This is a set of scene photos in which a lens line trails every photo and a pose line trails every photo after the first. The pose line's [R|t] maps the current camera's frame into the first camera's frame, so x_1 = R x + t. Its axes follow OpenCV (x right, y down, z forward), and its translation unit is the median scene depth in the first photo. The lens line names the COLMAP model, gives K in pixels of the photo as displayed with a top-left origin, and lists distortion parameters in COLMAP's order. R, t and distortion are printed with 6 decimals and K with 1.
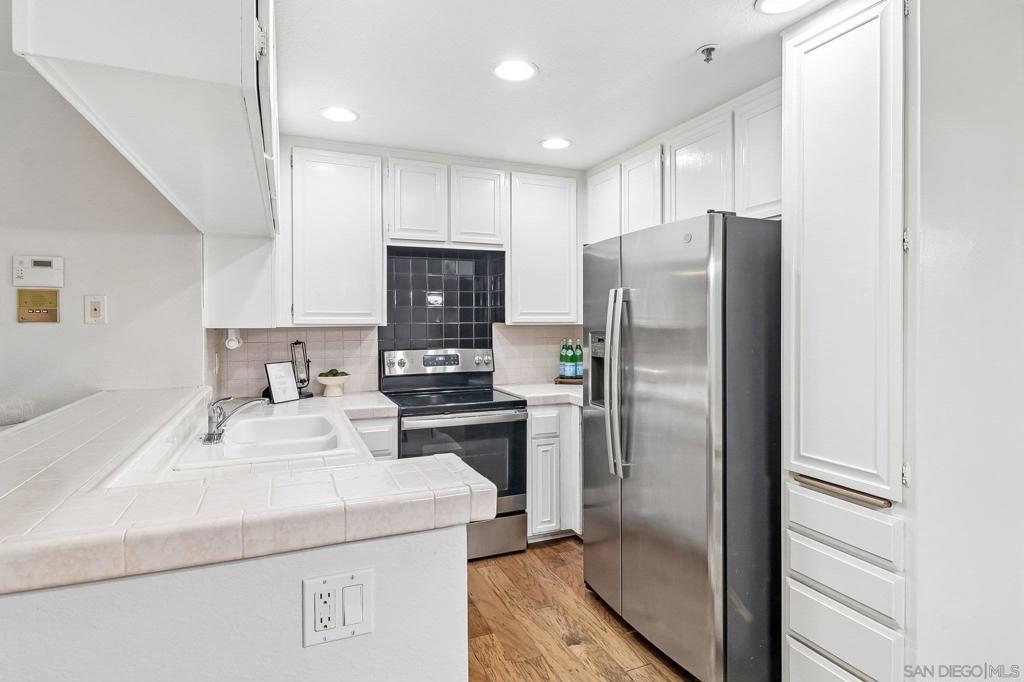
lens RADIAL K [[534.4, 0, 512.6], [0, 534.4, 322.3], [0, 0, 1]] dist [0.000837, -0.001422]
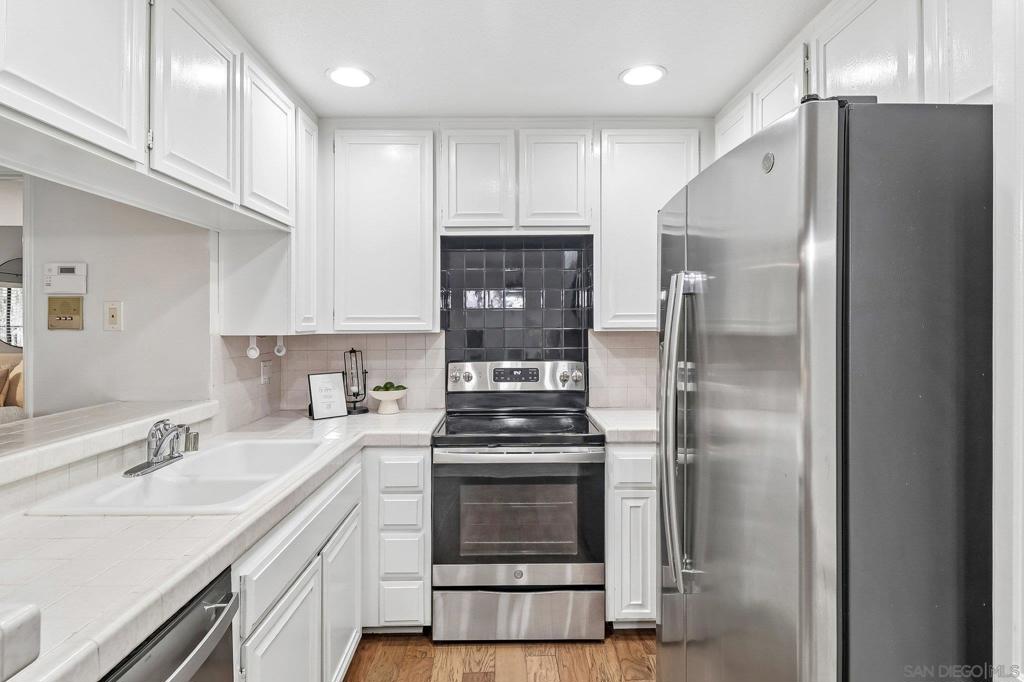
lens RADIAL K [[534.4, 0, 512.6], [0, 534.4, 322.3], [0, 0, 1]] dist [0.000837, -0.001422]
pose [[0.926985, -0.005640, -0.375057, 0.180148], [0.002900, 0.999965, -0.007872, -0.002197], [0.375088, 0.006209, 0.926968, 0.272134]]
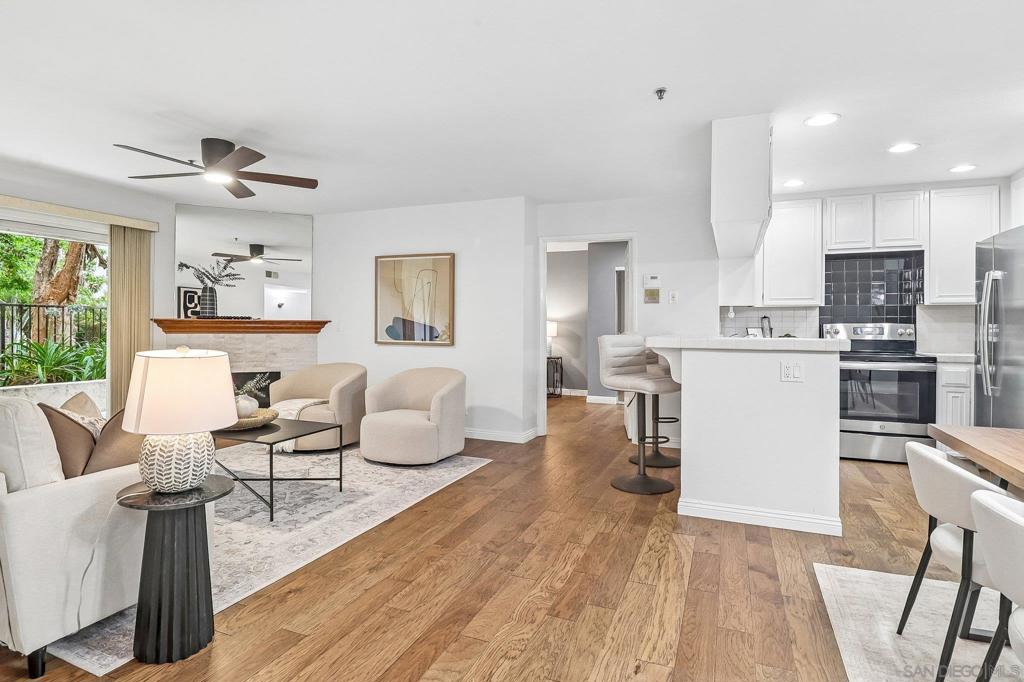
lens RADIAL K [[544.0, 0, 512.1], [0, 544.0, 324.1], [0, 0, 1]] dist [-0.003104, -0.001947]
pose [[0.707429, 0.001517, -0.706783, 0.235737], [-0.009911, 0.999921, -0.007774, 0.080032], [0.706715, 0.012504, 0.707388, -0.749843]]
